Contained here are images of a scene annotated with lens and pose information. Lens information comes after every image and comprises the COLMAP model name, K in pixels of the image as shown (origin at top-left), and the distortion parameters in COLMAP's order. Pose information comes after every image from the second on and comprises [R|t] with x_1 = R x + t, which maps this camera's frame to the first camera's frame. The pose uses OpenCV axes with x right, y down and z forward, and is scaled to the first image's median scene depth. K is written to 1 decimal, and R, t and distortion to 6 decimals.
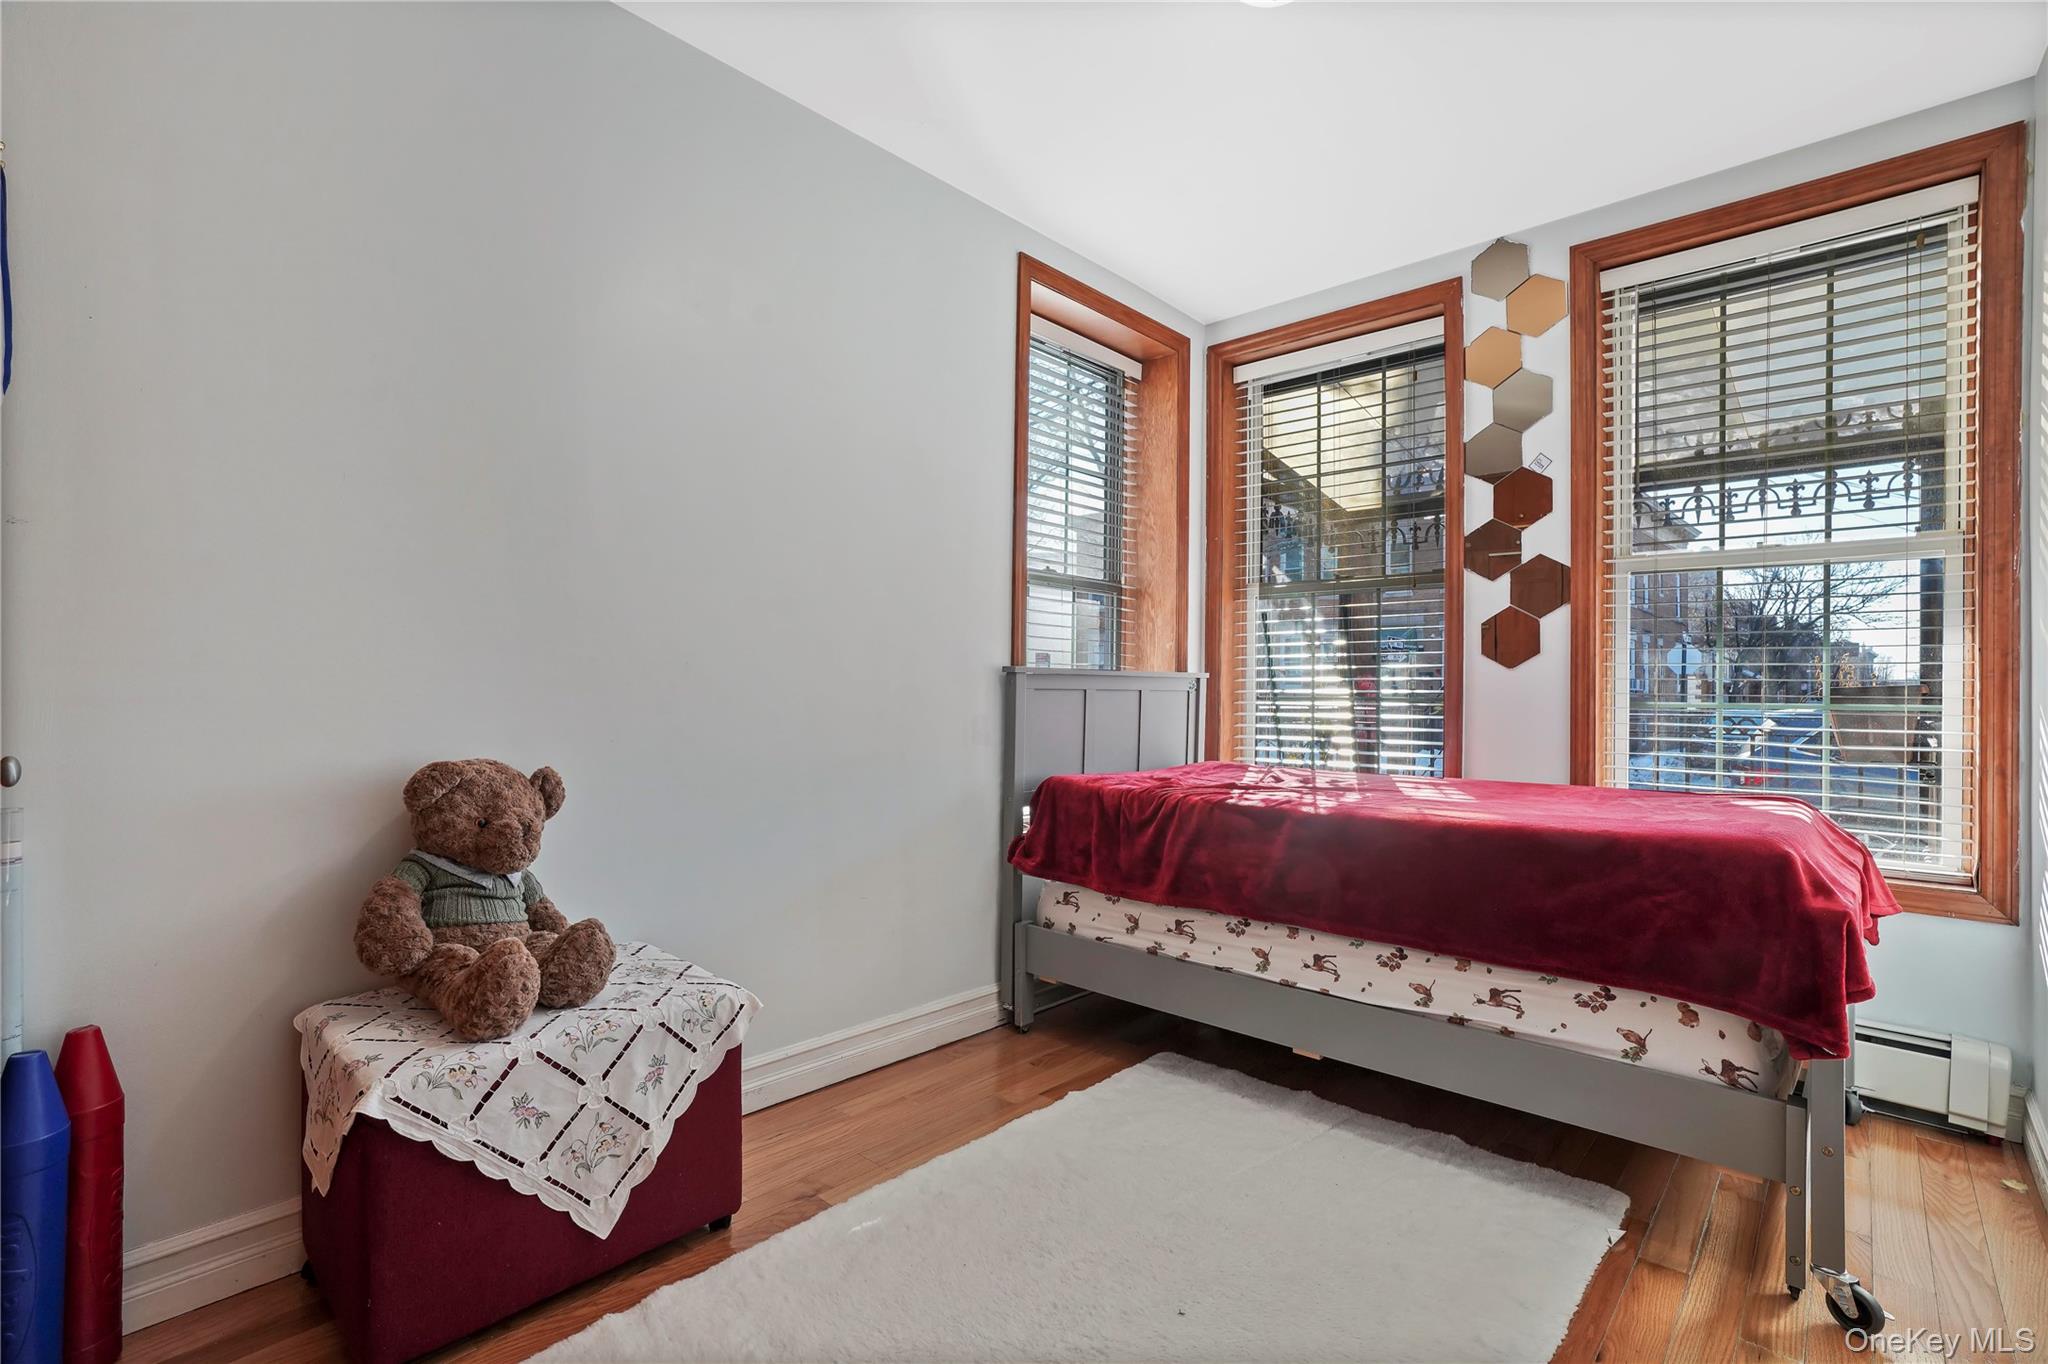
lens RADIAL K [[945.4, 0, 1041.0], [0, 945.4, 690.4], [0, 0, 1]] dist [-0.056224, 0.025609]
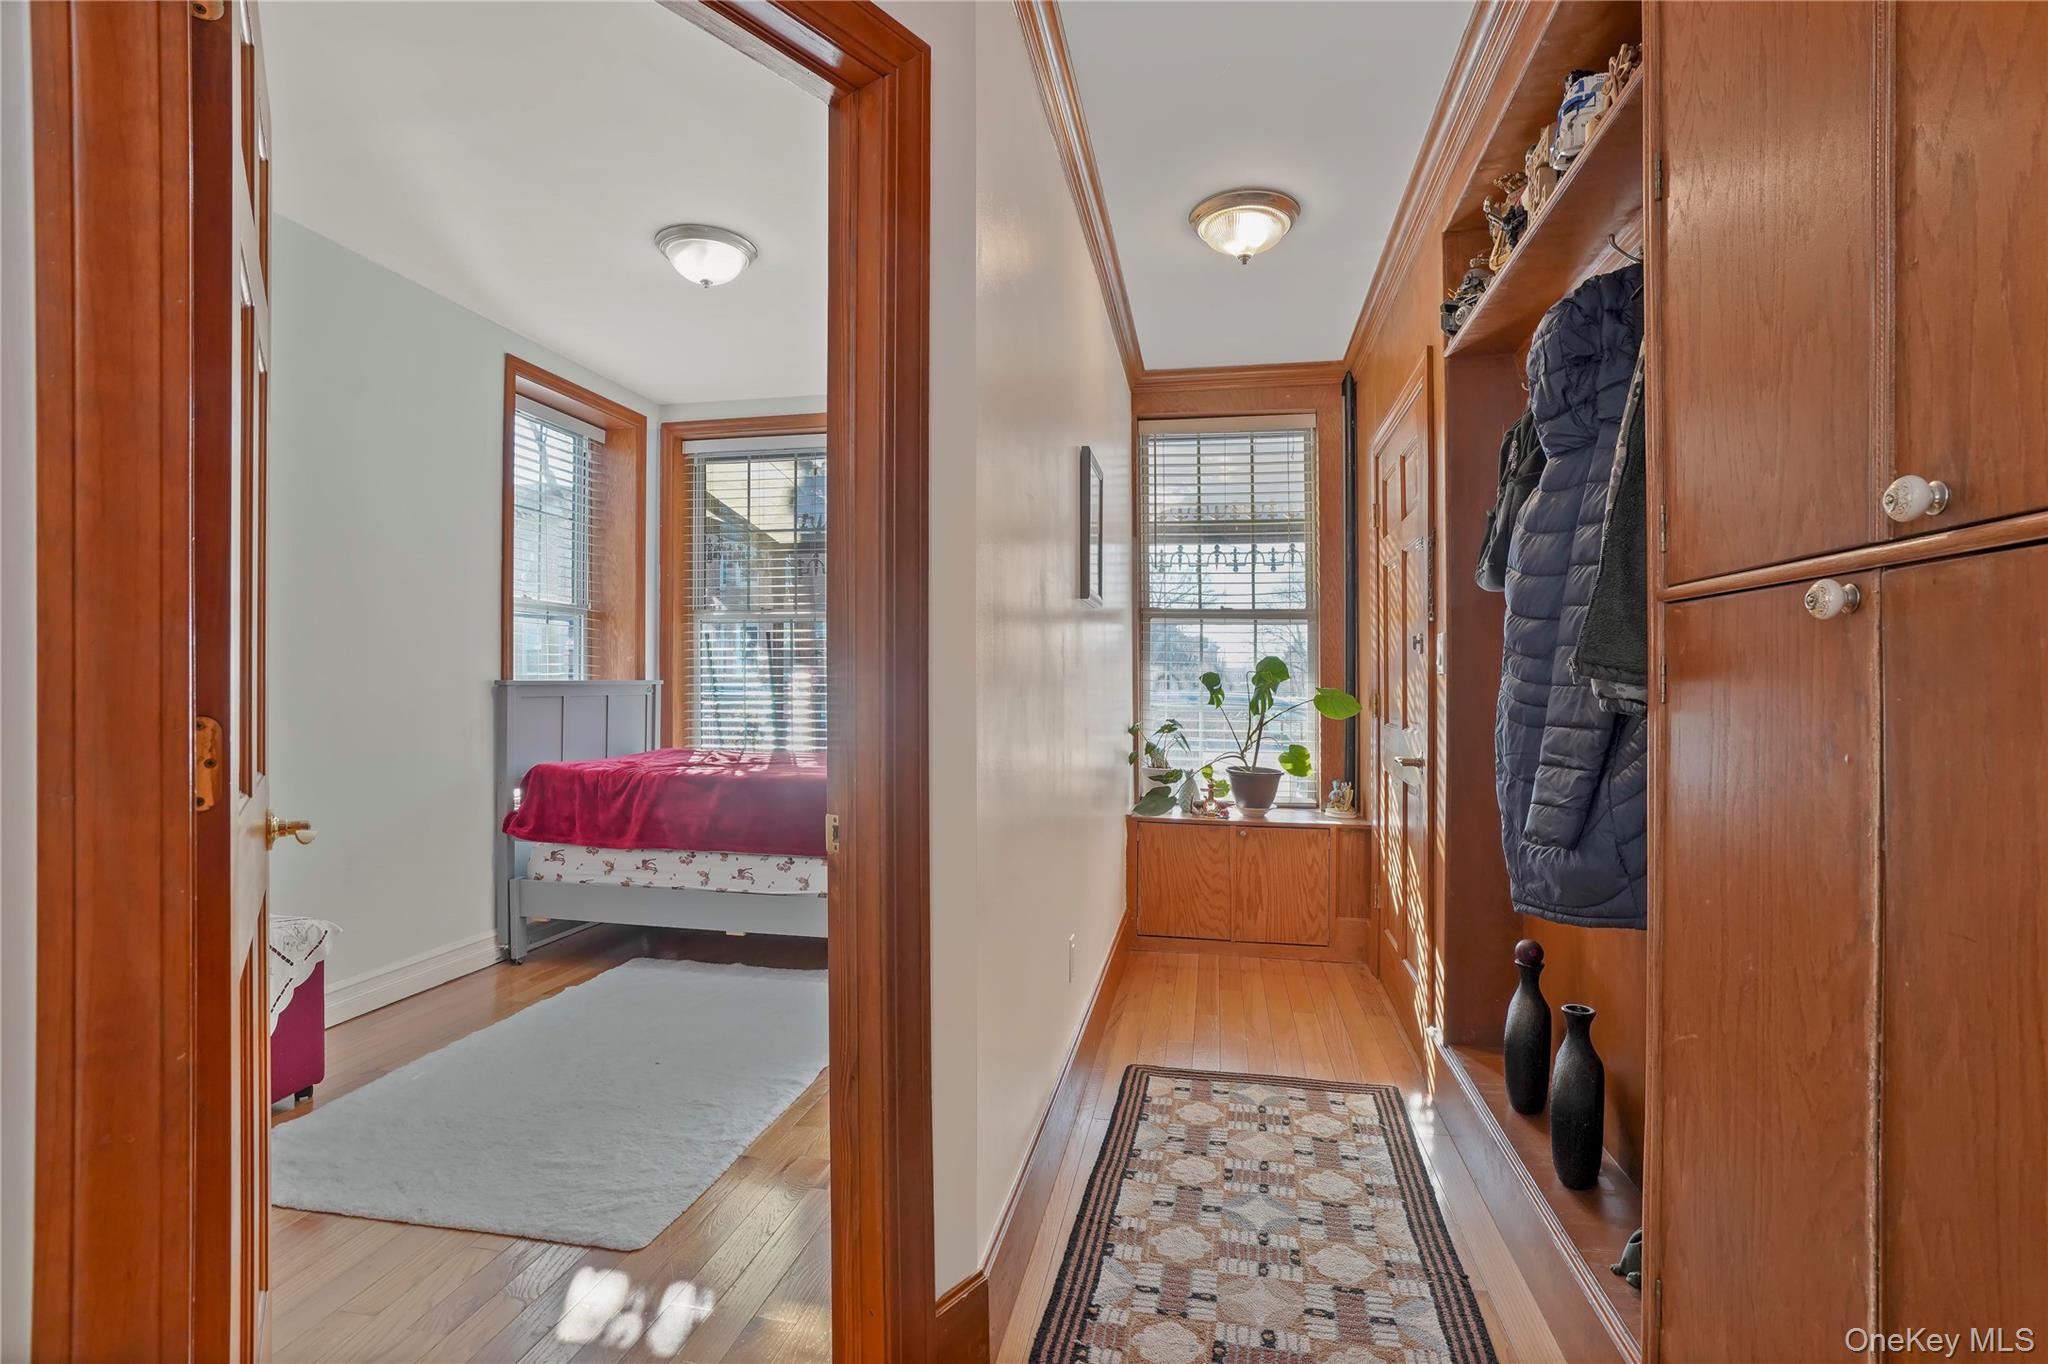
lens RADIAL K [[945.4, 0, 1041.0], [0, 945.4, 690.4], [0, 0, 1]] dist [-0.056224, 0.025609]
pose [[0.846940, -0.013279, 0.531523, -0.083942], [0.006619, 0.999874, 0.014431, -0.025490], [-0.531648, -0.008704, 0.846921, -0.459512]]
